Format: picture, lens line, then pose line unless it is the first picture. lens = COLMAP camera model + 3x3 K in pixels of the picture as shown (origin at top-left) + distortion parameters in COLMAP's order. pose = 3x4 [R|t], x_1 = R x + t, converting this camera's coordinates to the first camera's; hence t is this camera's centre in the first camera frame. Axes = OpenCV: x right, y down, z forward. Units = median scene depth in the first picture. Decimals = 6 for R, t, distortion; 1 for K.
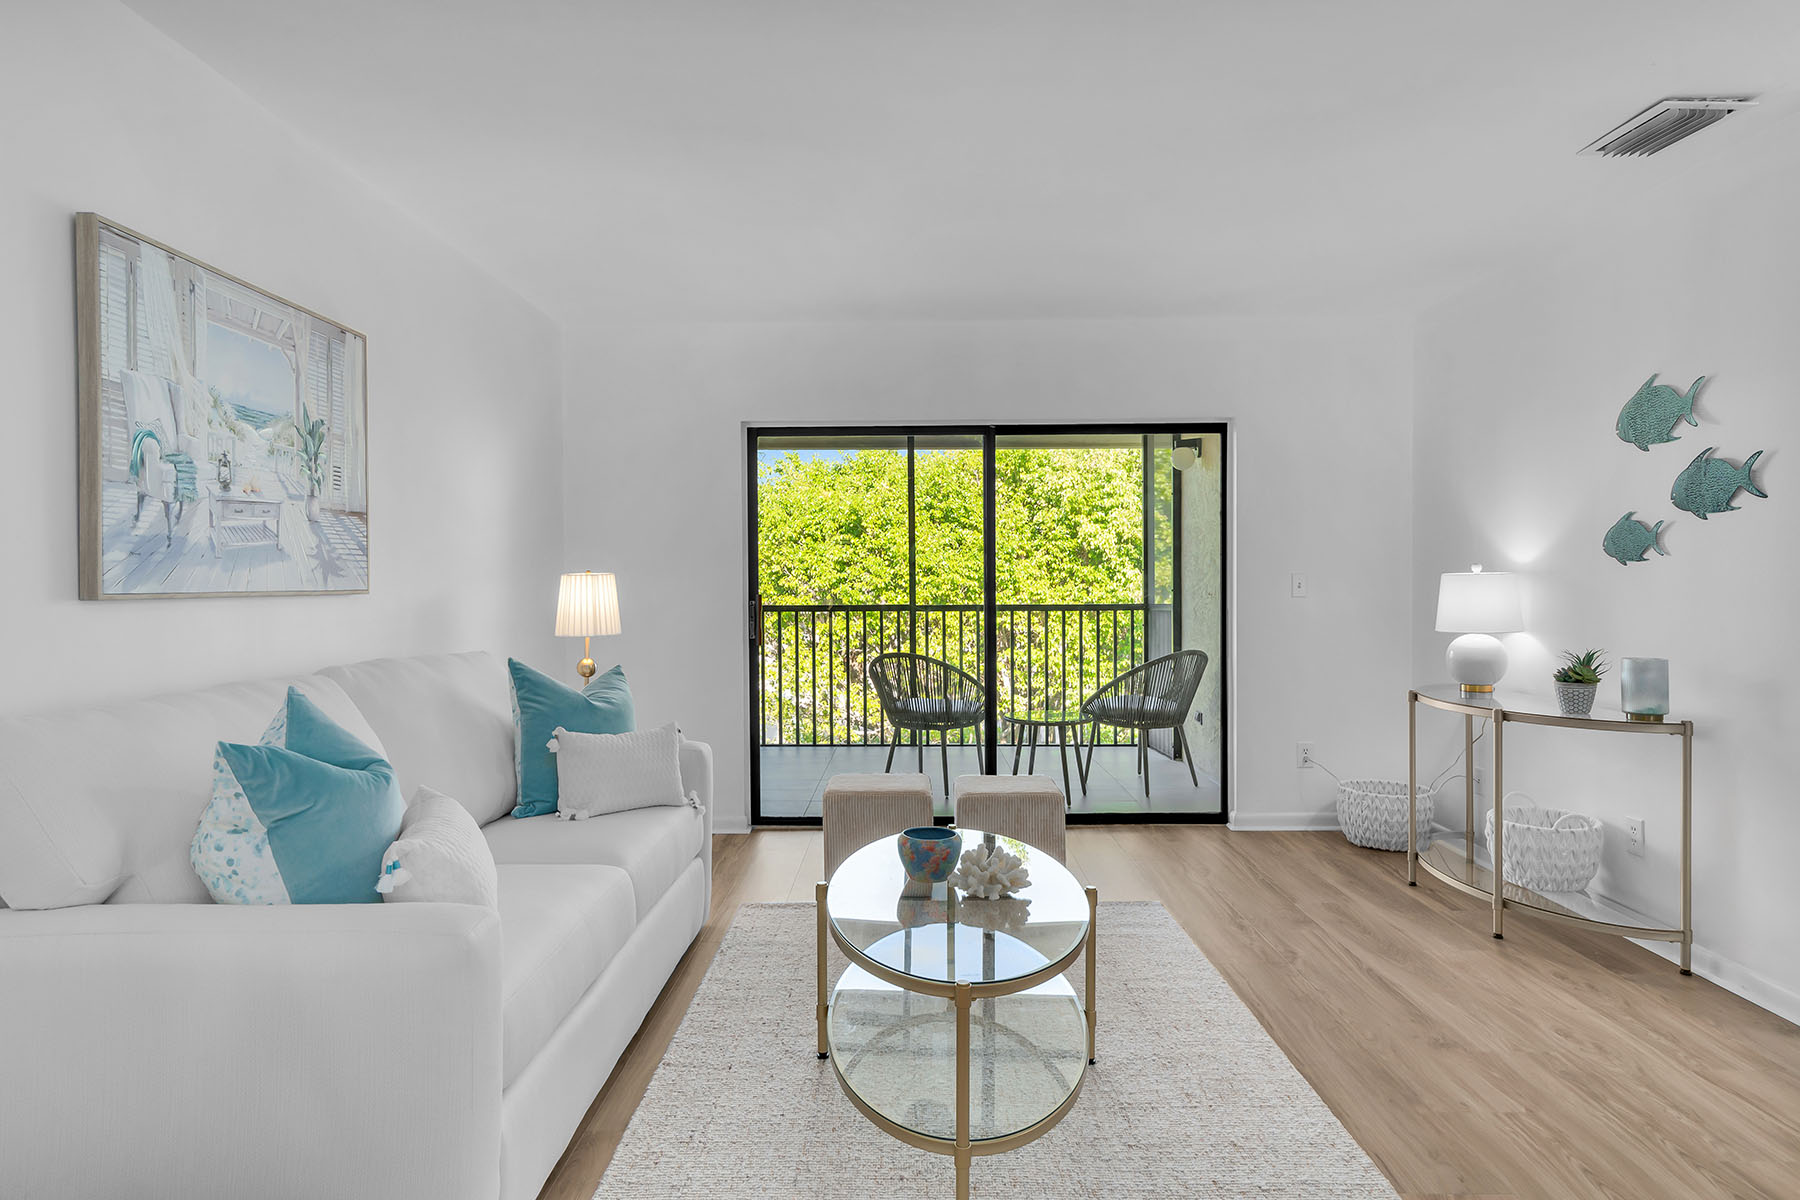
lens RADIAL K [[1015.0, 0, 894.6], [0, 1015.0, 599.0], [0, 0, 1]] dist [0.008898, -0.004473]
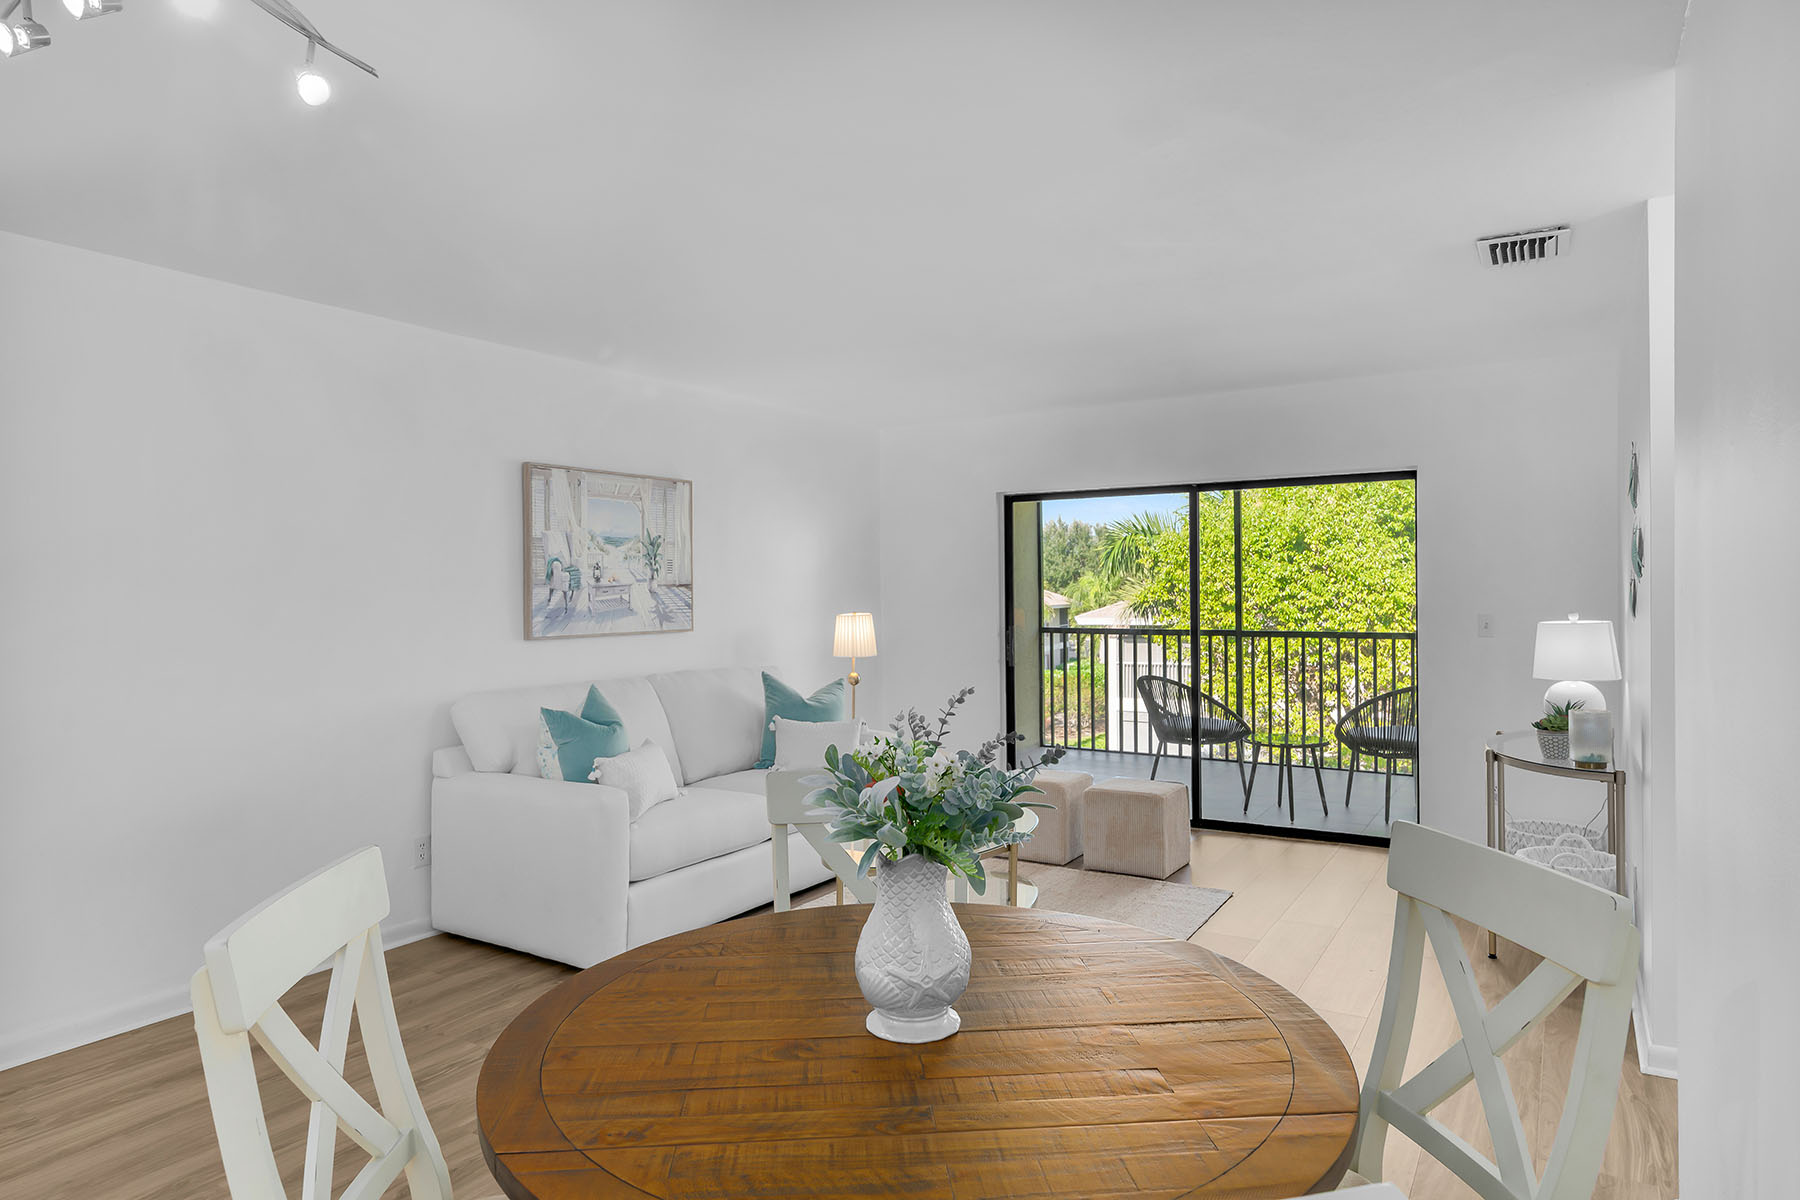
lens RADIAL K [[1056.4, 0, 899.8], [0, 1056.4, 597.7], [0, 0, 1]] dist [0.004409, -0.000349]
pose [[0.860331, 0.001647, -0.509734, 0.620528], [-0.004626, 0.999979, -0.004576, -0.049577], [0.509715, 0.006295, 0.860320, -0.317293]]
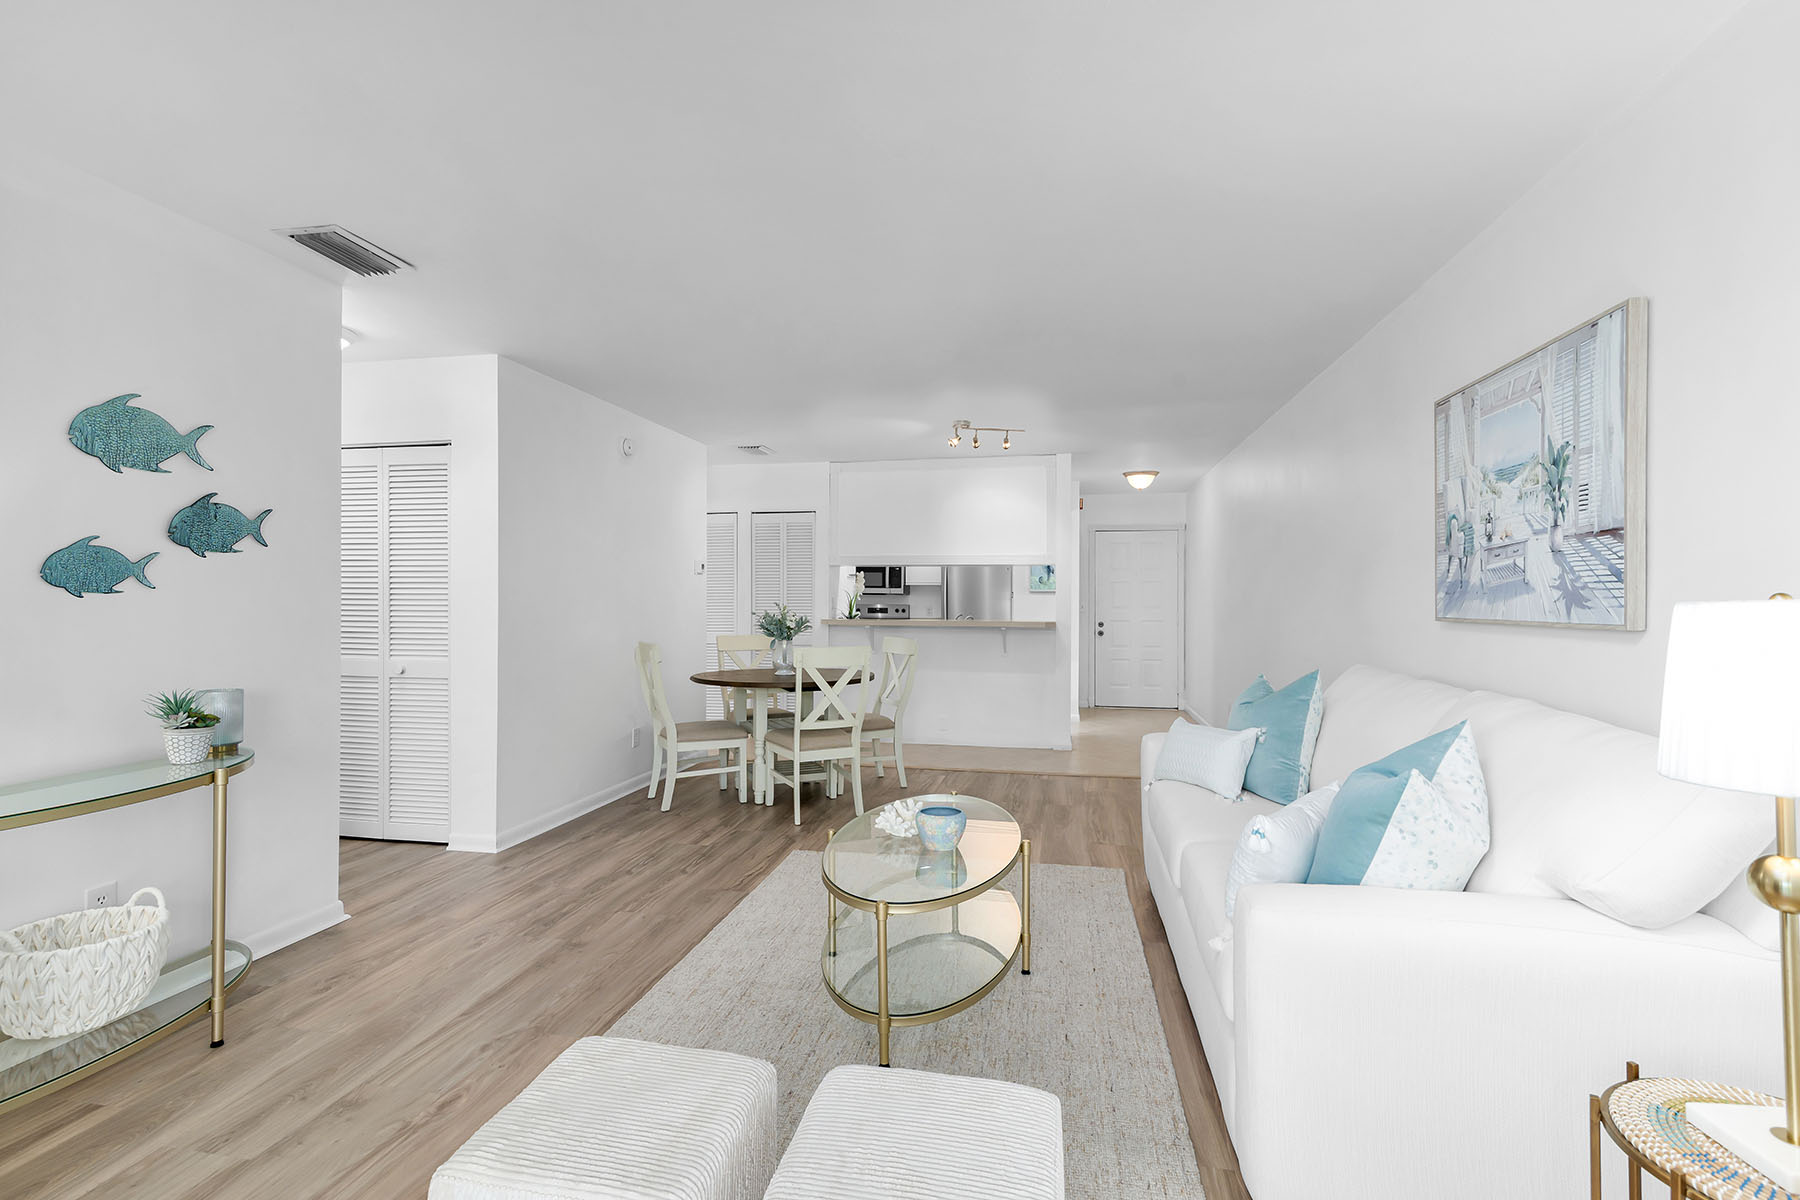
lens RADIAL K [[847.7, 0, 901.3], [0, 847.7, 606.9], [0, 0, 1]] dist [-0.001477, -0.000100]
pose [[-0.985300, 0.001202, 0.170826, -0.074373], [0.005307, 0.999708, 0.023576, -0.037428], [-0.170748, 0.024136, -0.985019, 1.559374]]
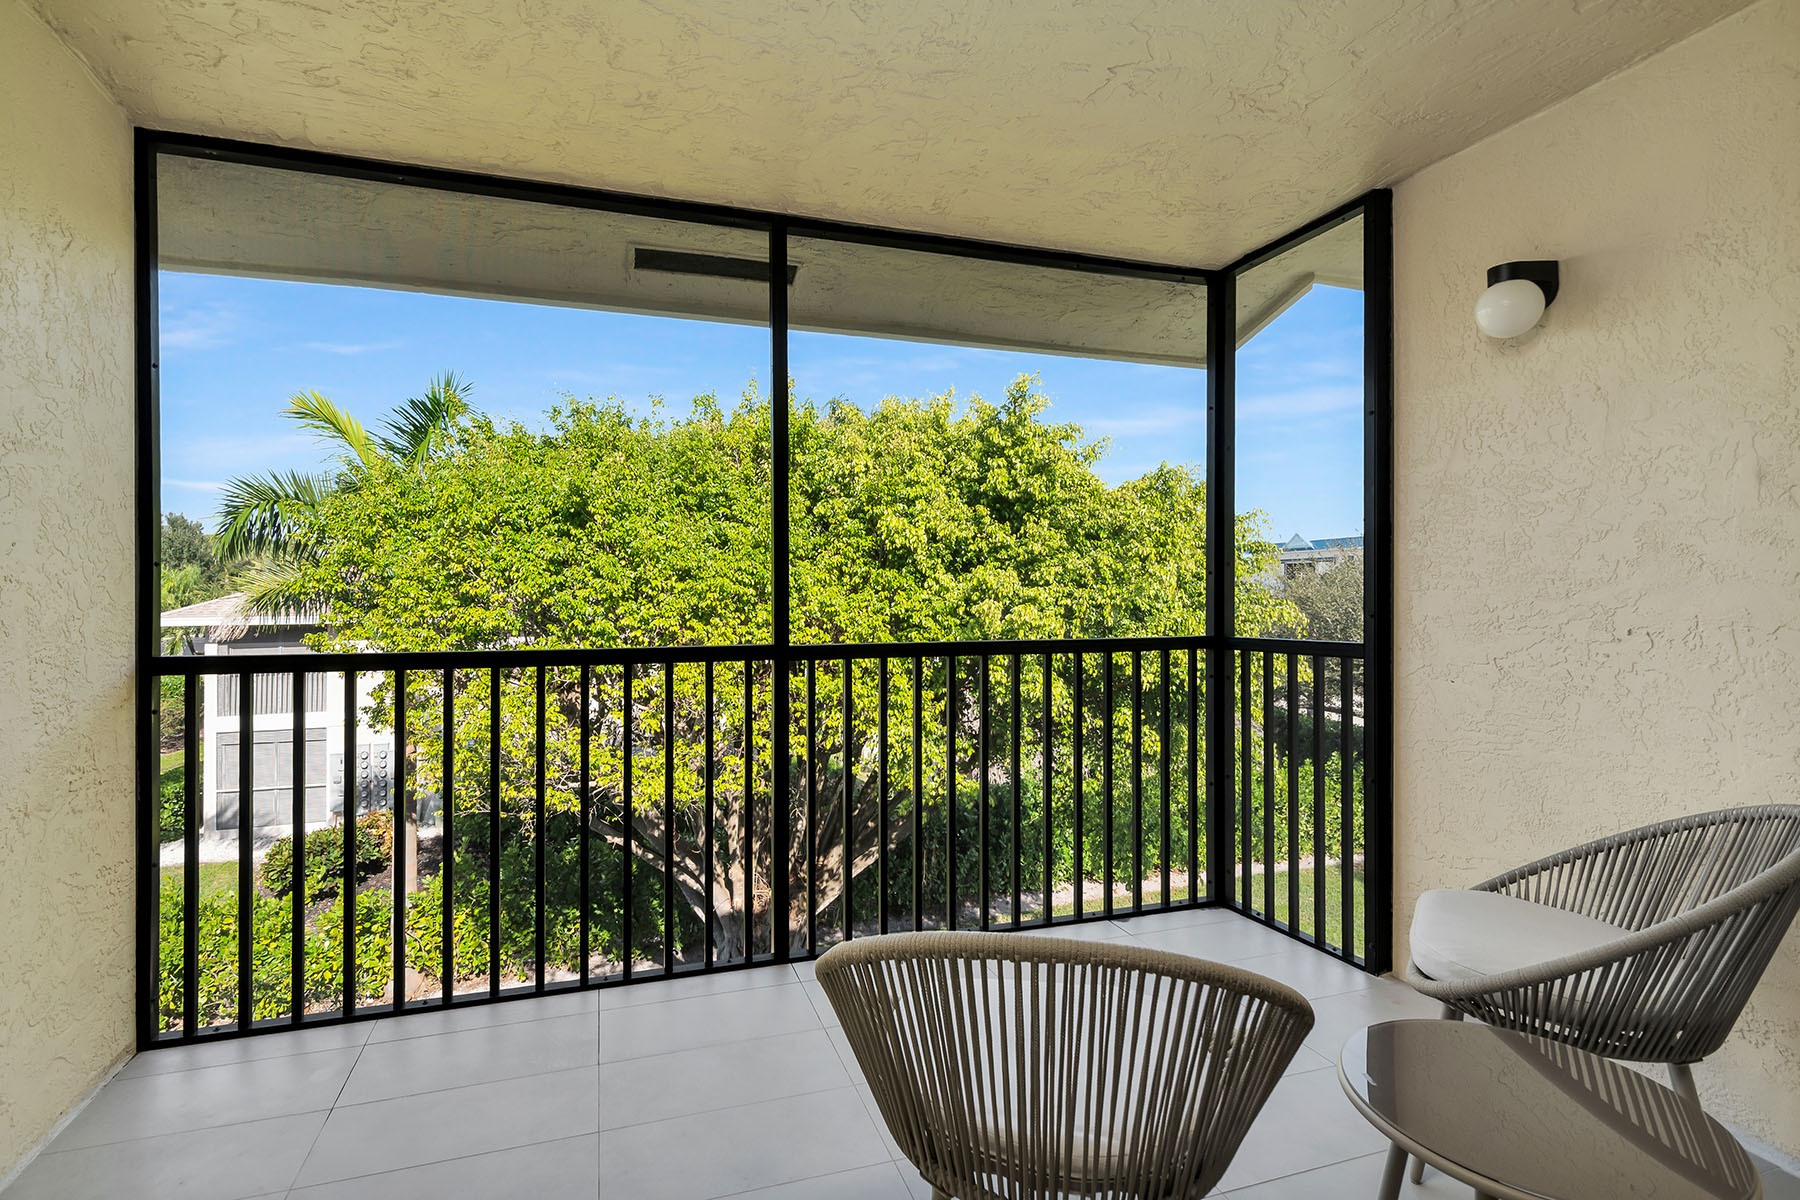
lens RADIAL K [[872.9, 0, 909.2], [0, 872.9, 584.2], [0, 0, 1]] dist [0.005564, 0.000689]
pose [[0.935645, 0.004228, 0.352918, -0.154475], [0.001971, 0.999850, -0.017205, -0.035331], [-0.352938, 0.016793, 0.935496, 1.368475]]
